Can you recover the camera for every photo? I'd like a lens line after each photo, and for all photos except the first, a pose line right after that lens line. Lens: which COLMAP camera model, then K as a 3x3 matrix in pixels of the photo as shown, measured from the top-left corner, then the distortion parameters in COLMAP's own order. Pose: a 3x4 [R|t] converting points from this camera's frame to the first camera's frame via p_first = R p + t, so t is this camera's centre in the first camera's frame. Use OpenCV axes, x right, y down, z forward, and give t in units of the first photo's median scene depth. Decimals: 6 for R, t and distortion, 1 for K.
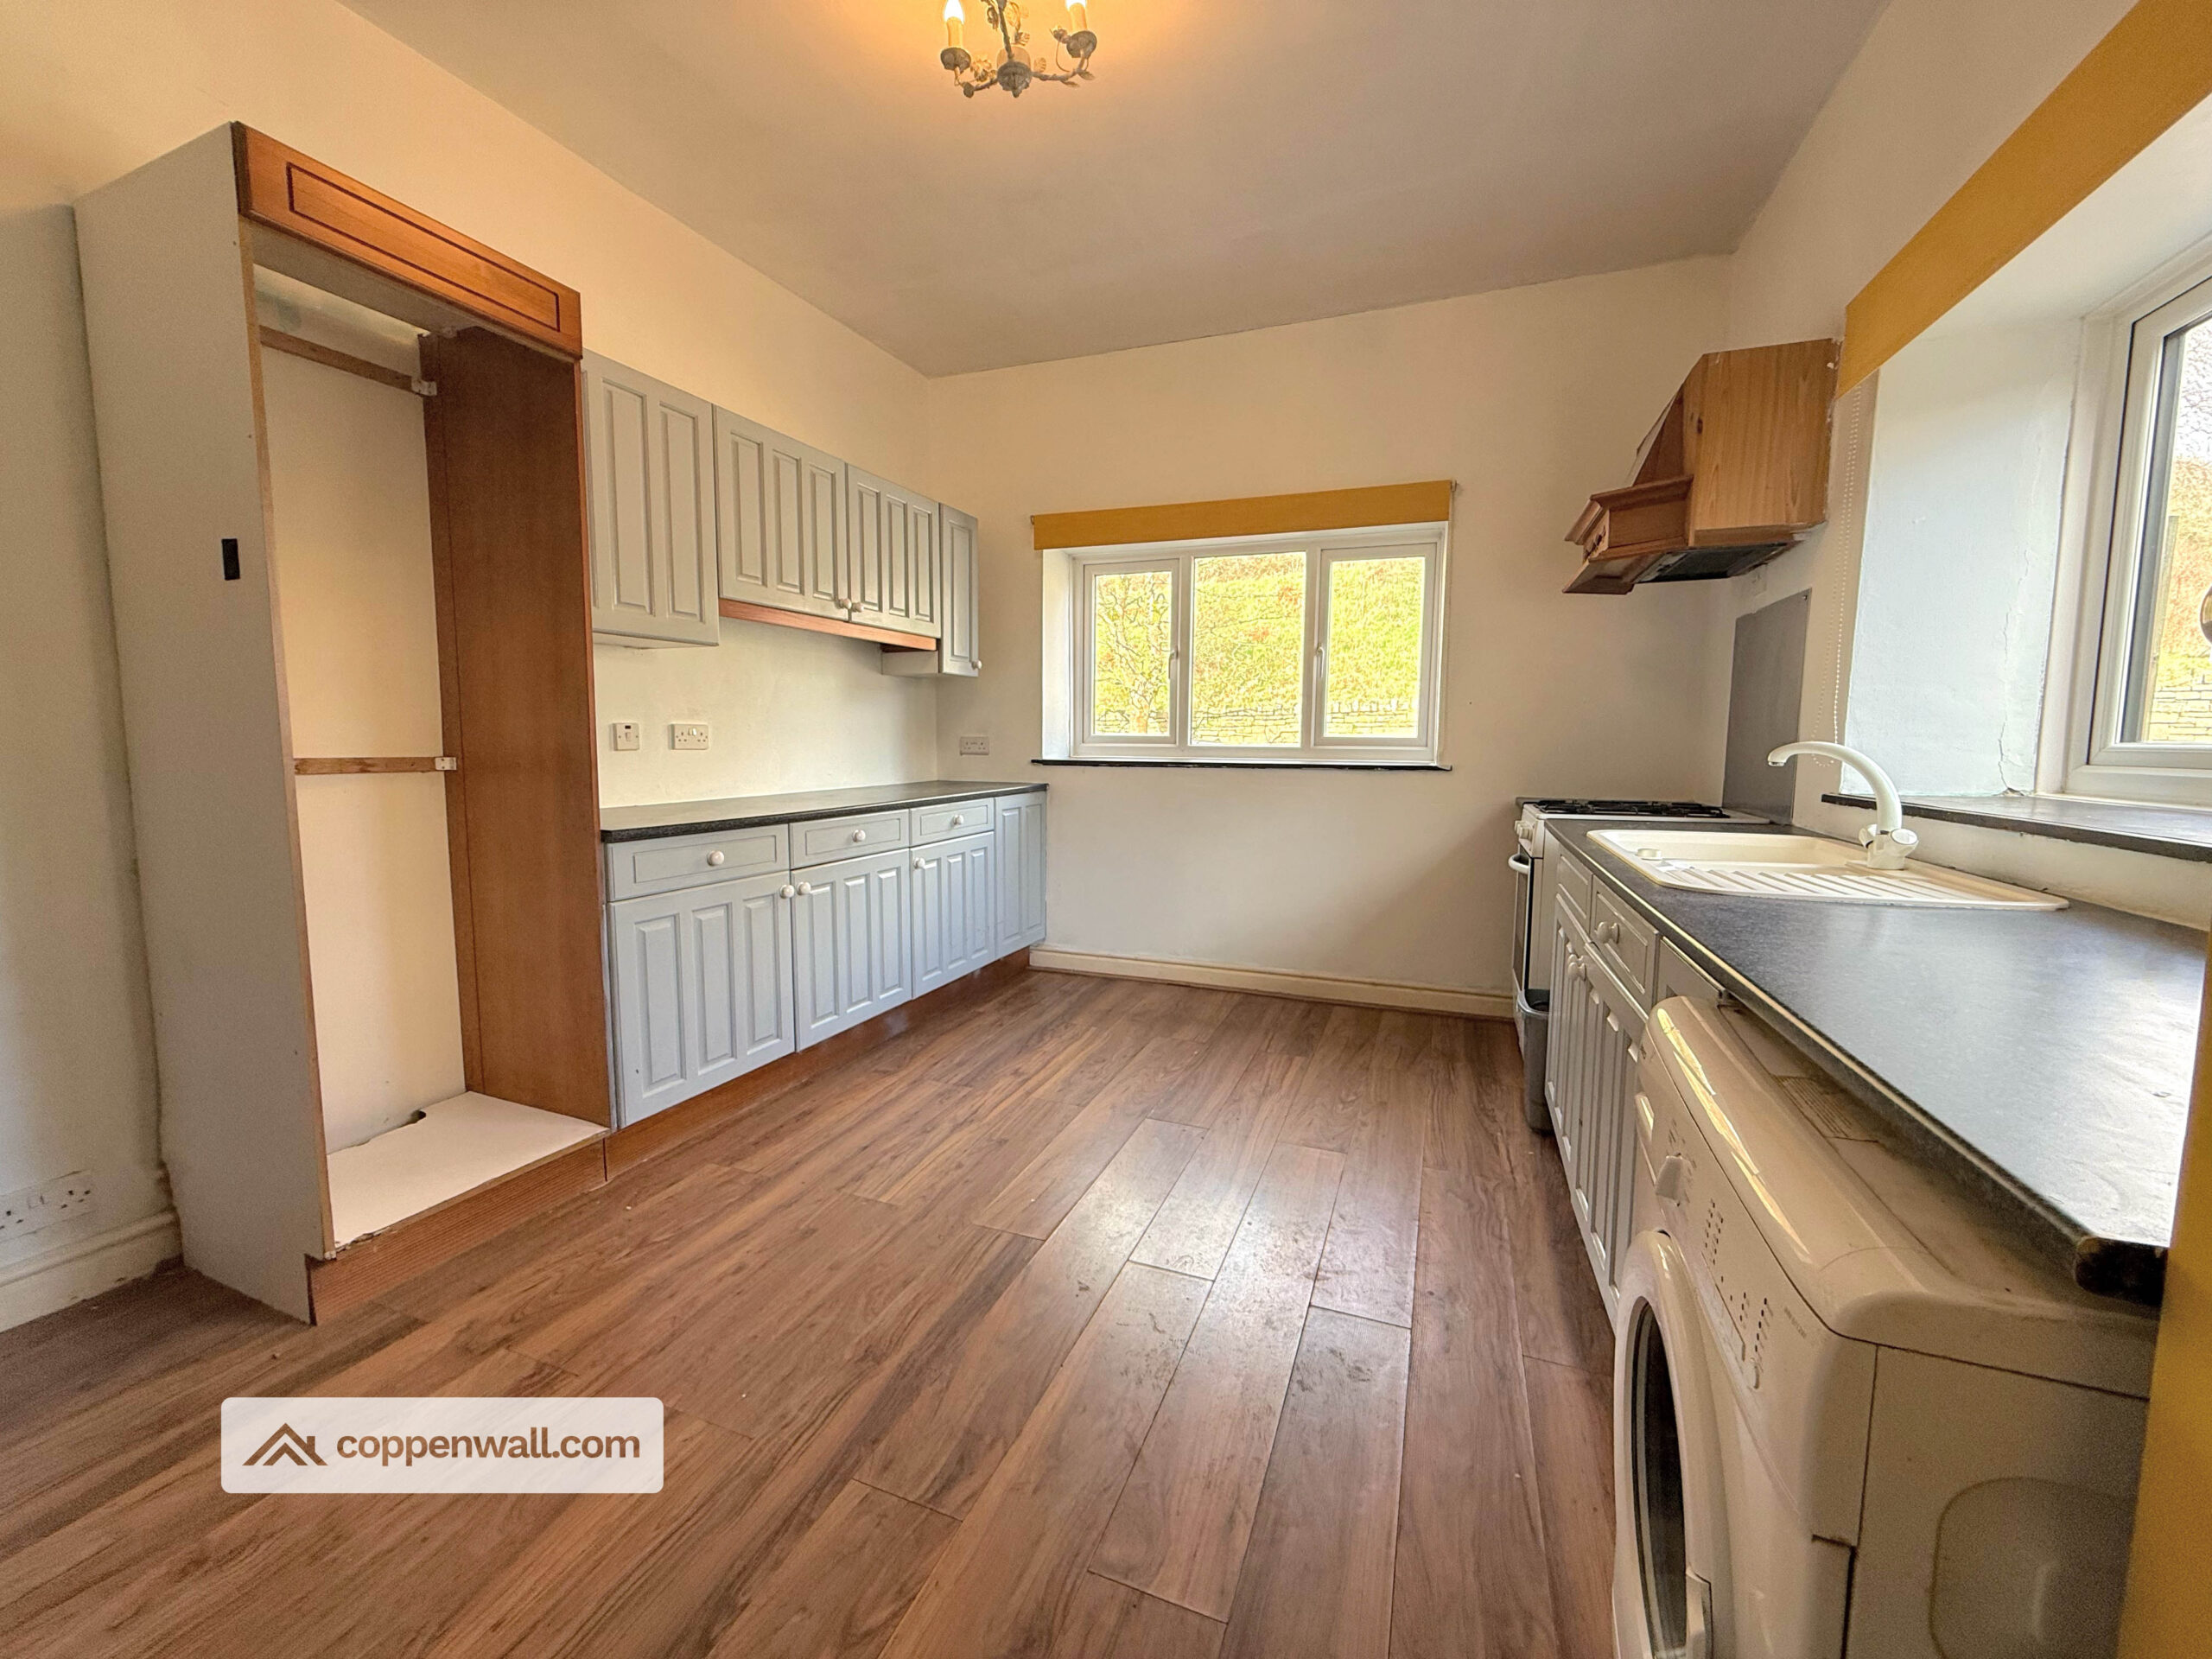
lens RADIAL K [[879.8, 0, 1106.0], [0, 879.8, 829.5], [0, 0, 1]] dist [-0.000048, 0.000151]
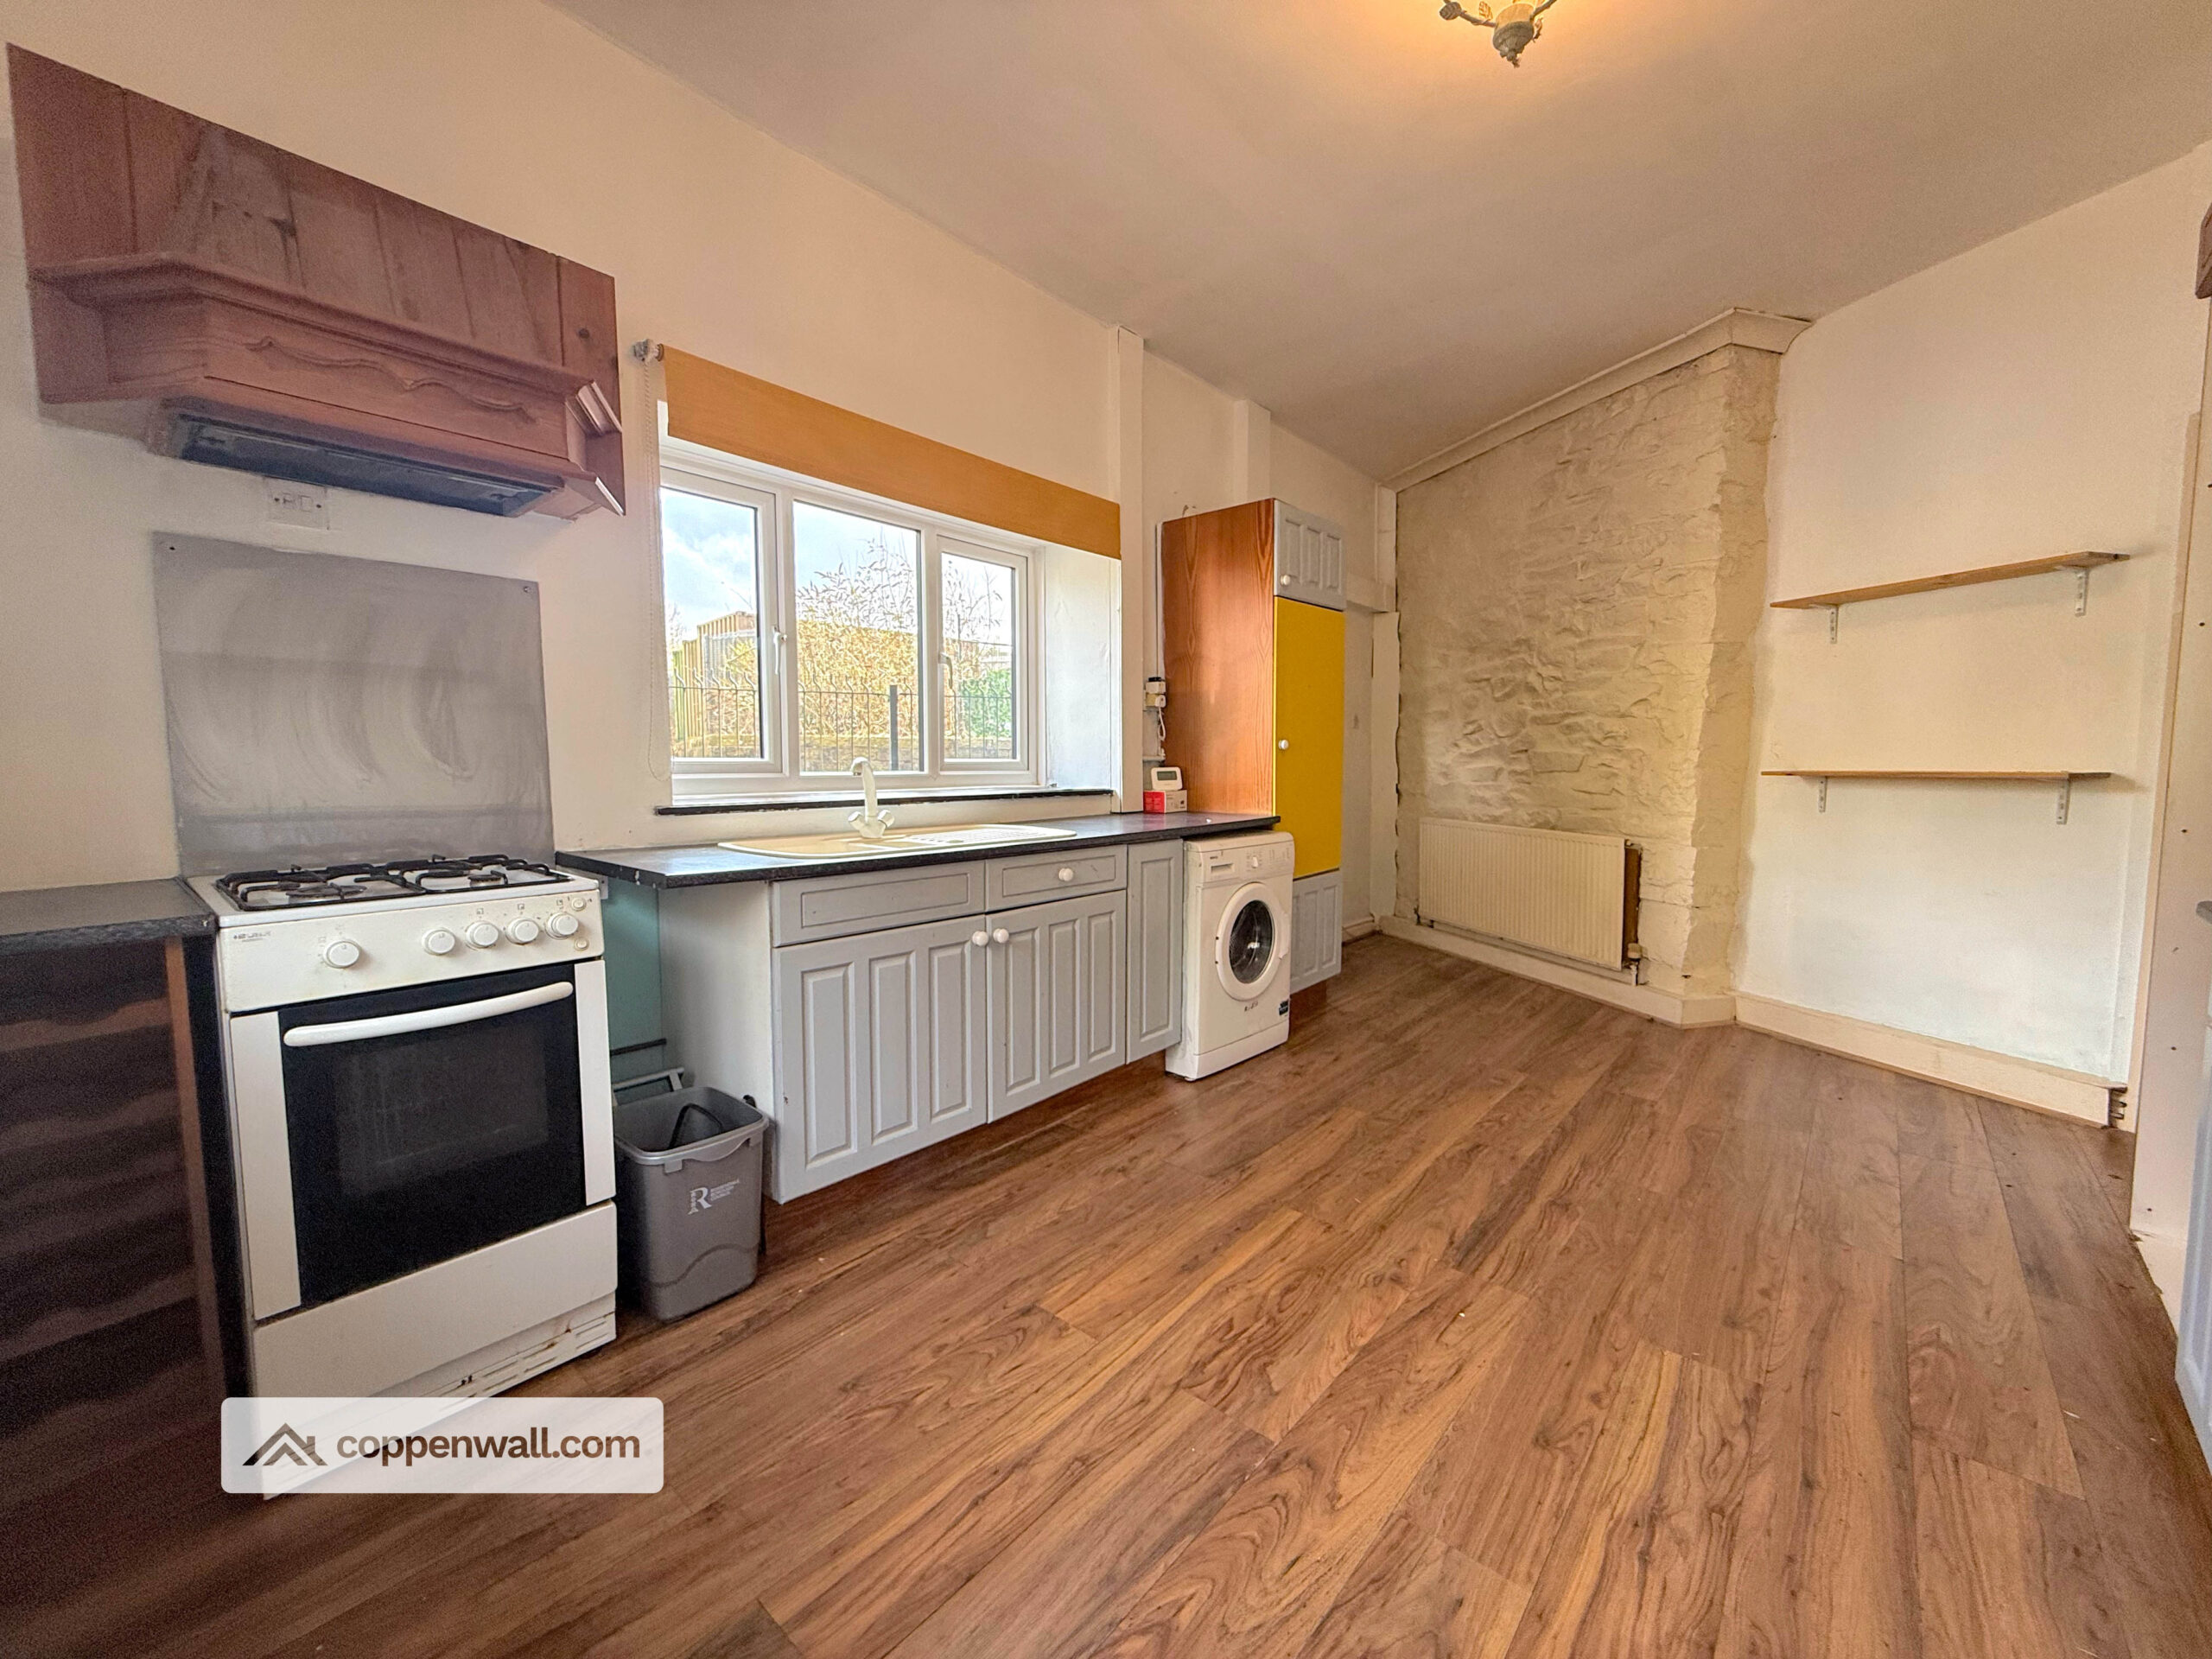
lens RADIAL K [[879.8, 0, 1106.0], [0, 879.8, 829.5], [0, 0, 1]] dist [-0.000048, 0.000151]
pose [[-0.940493, -0.031387, 0.338360, -0.030871], [0.029729, 0.984307, 0.173940, -0.165530], [-0.338509, 0.173648, -0.924801, 1.659482]]
